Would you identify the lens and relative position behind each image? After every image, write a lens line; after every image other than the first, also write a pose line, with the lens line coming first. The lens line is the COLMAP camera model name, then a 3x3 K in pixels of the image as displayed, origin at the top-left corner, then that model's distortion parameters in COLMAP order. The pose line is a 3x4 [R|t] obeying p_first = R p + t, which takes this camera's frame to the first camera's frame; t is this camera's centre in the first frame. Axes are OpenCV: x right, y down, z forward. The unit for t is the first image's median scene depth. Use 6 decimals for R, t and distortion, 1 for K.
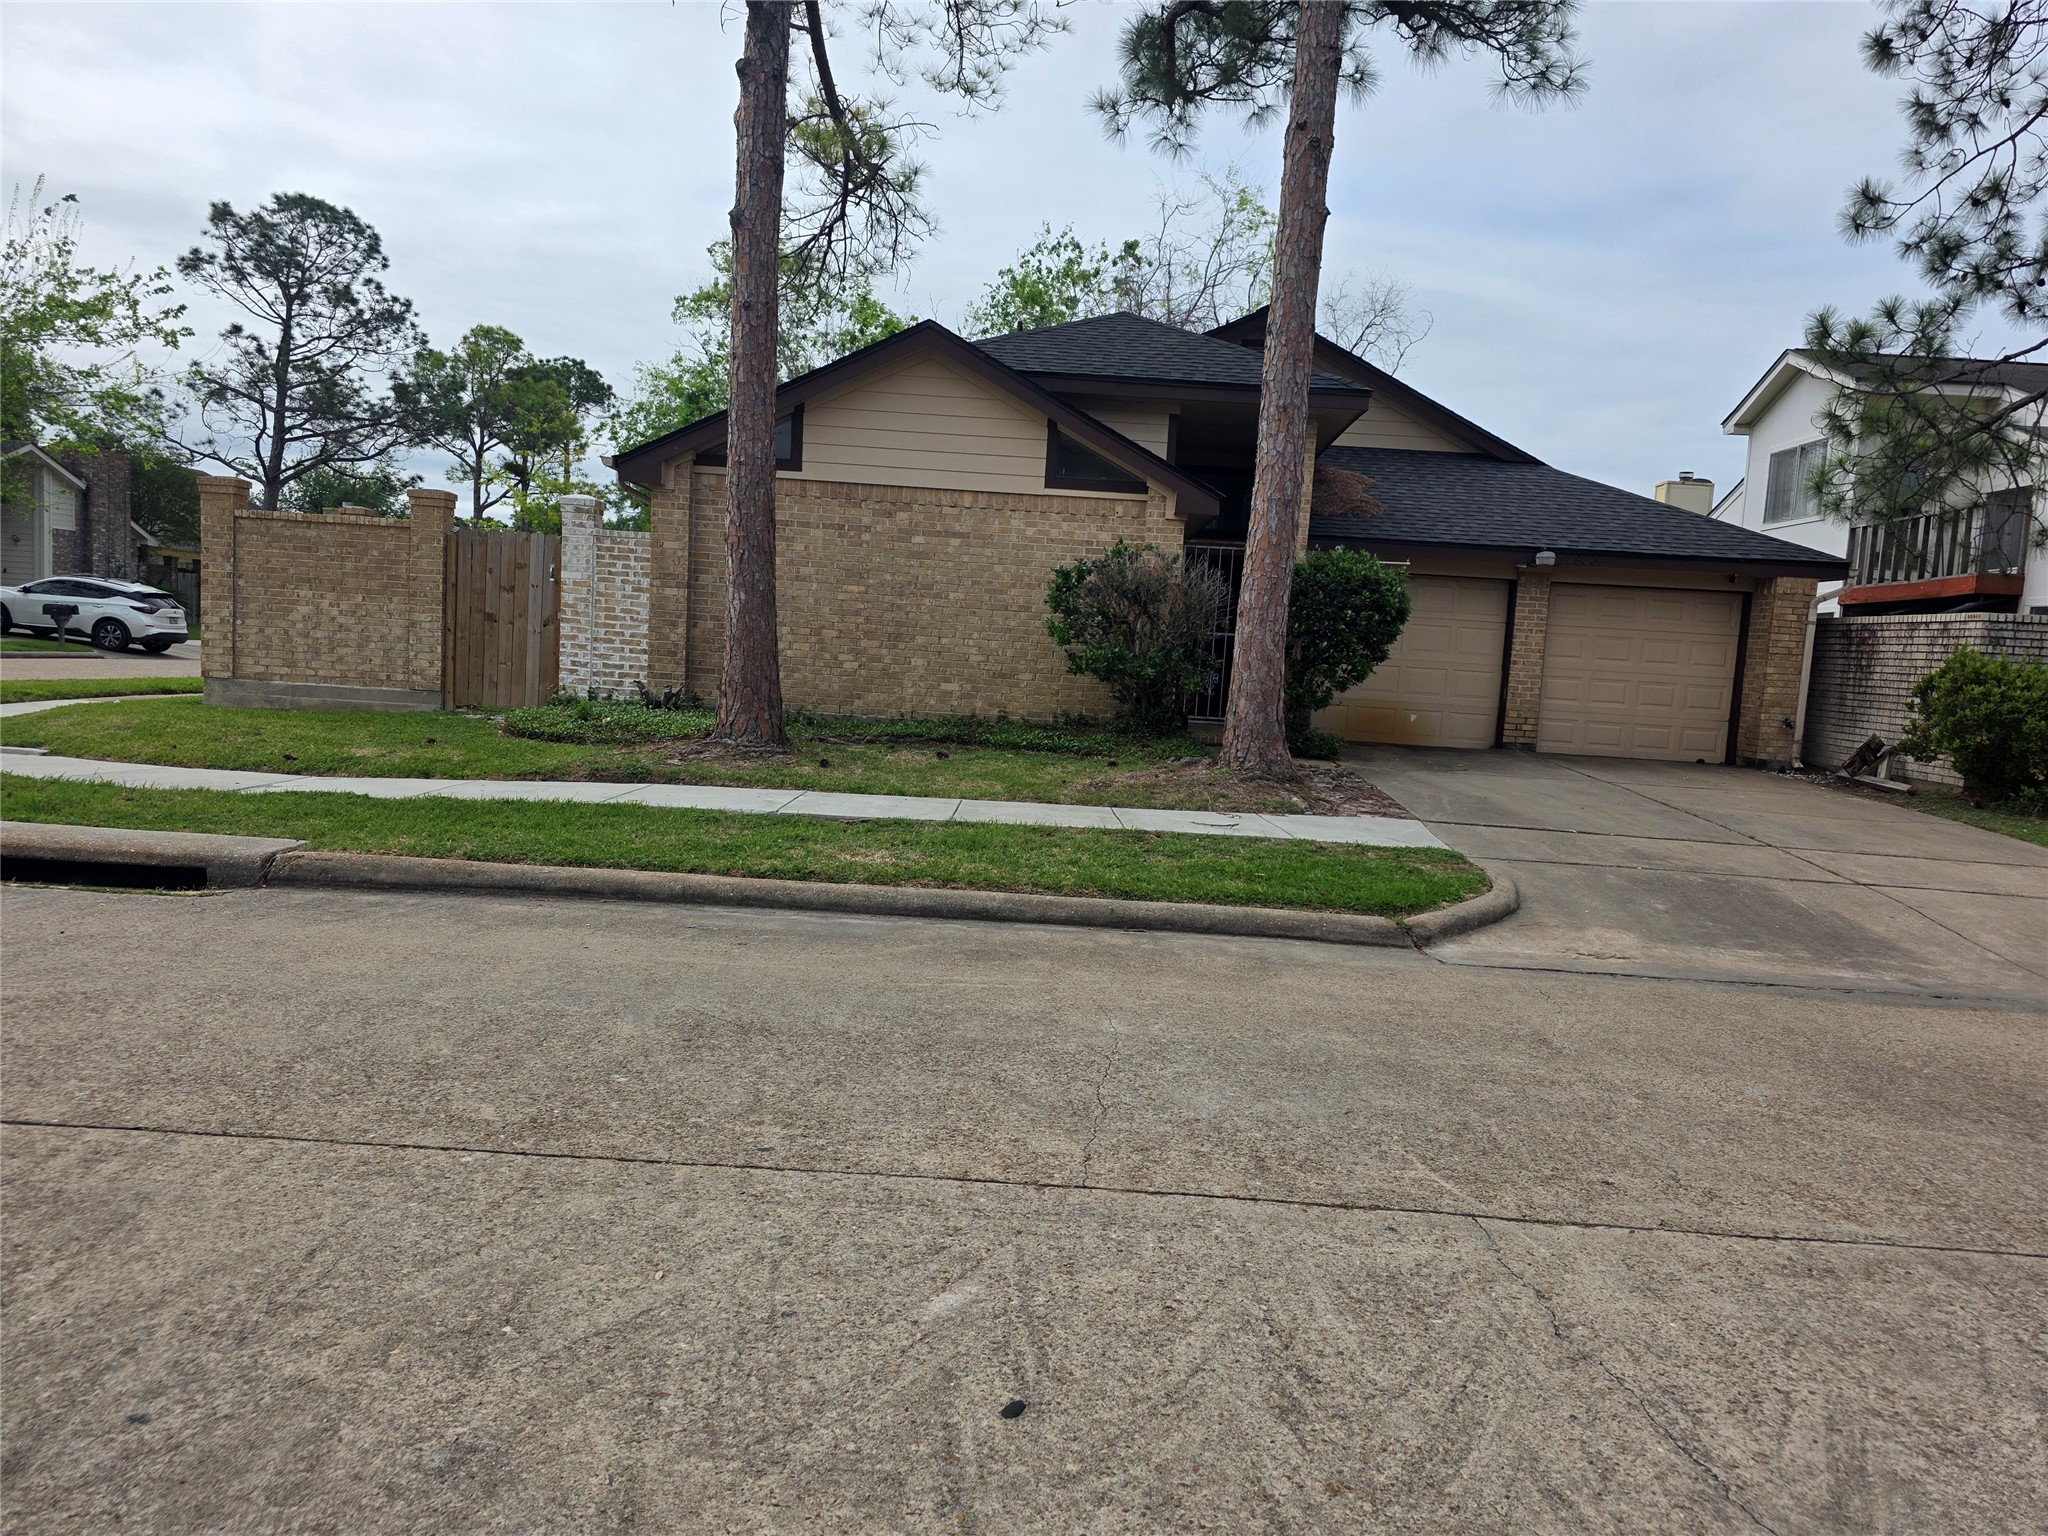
lens RADIAL K [[1419.1, 0, 1024.0], [0, 1419.1, 768.0], [0, 0, 1]] dist [0.031677, -0.002231]
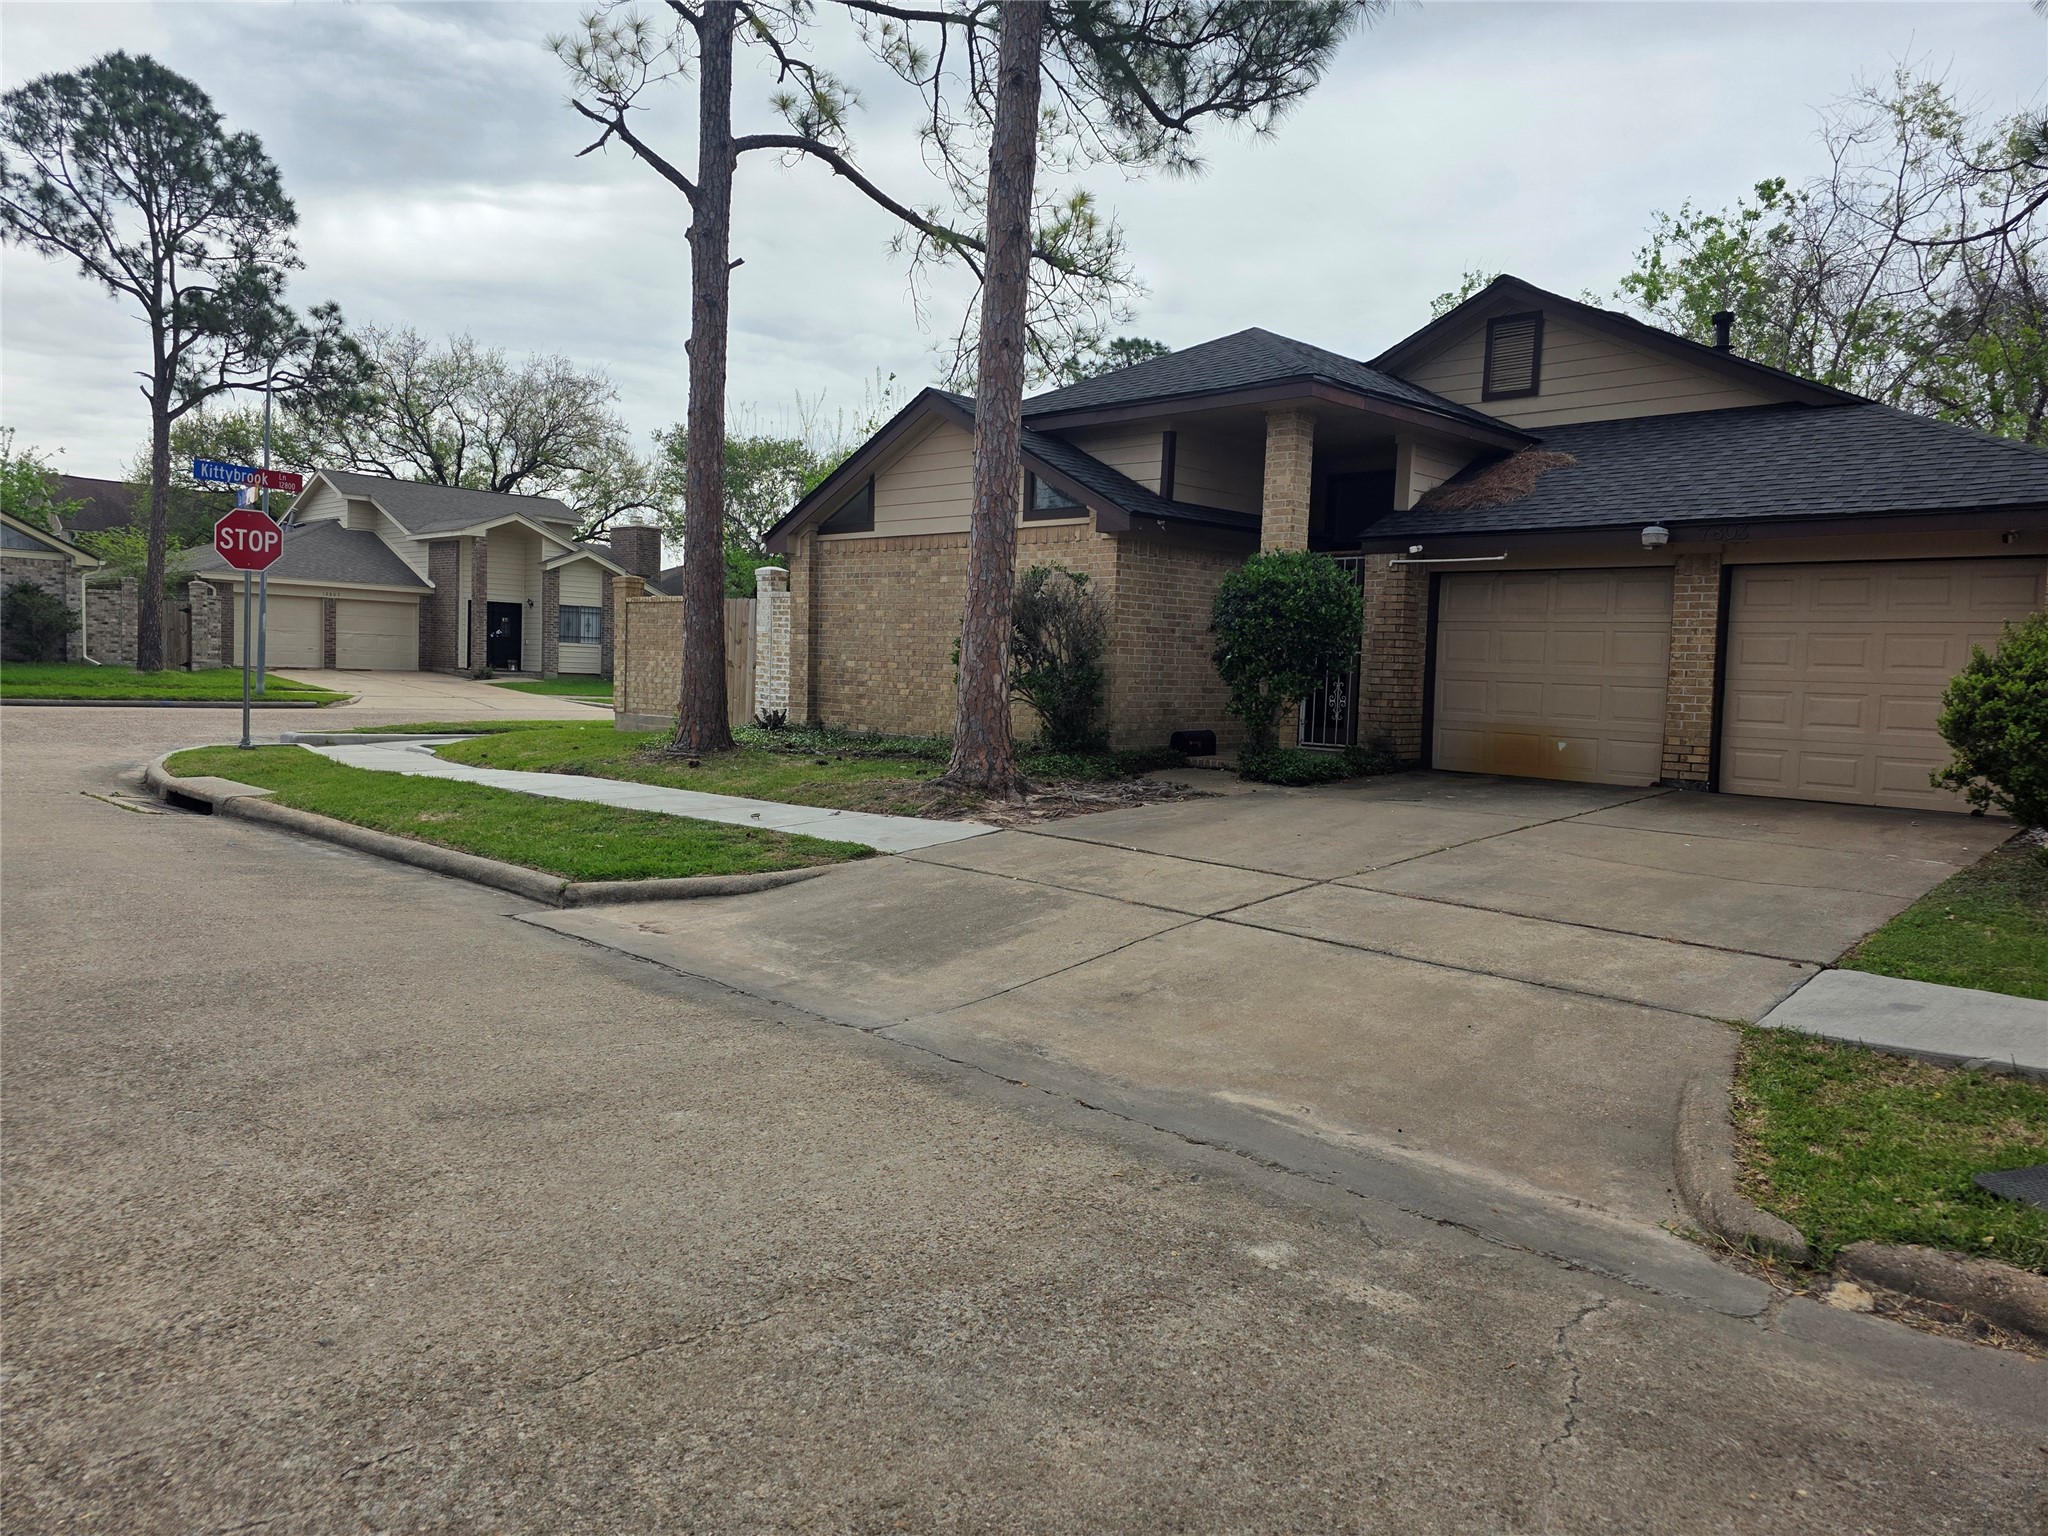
lens RADIAL K [[1419.1, 0, 1024.0], [0, 1419.1, 768.0], [0, 0, 1]] dist [0.031677, -0.002231]
pose [[0.711424, 0.011785, -0.702664, 0.762340], [-0.047126, 0.998409, -0.030968, 0.020259], [0.701181, 0.055145, 0.710847, 0.253211]]
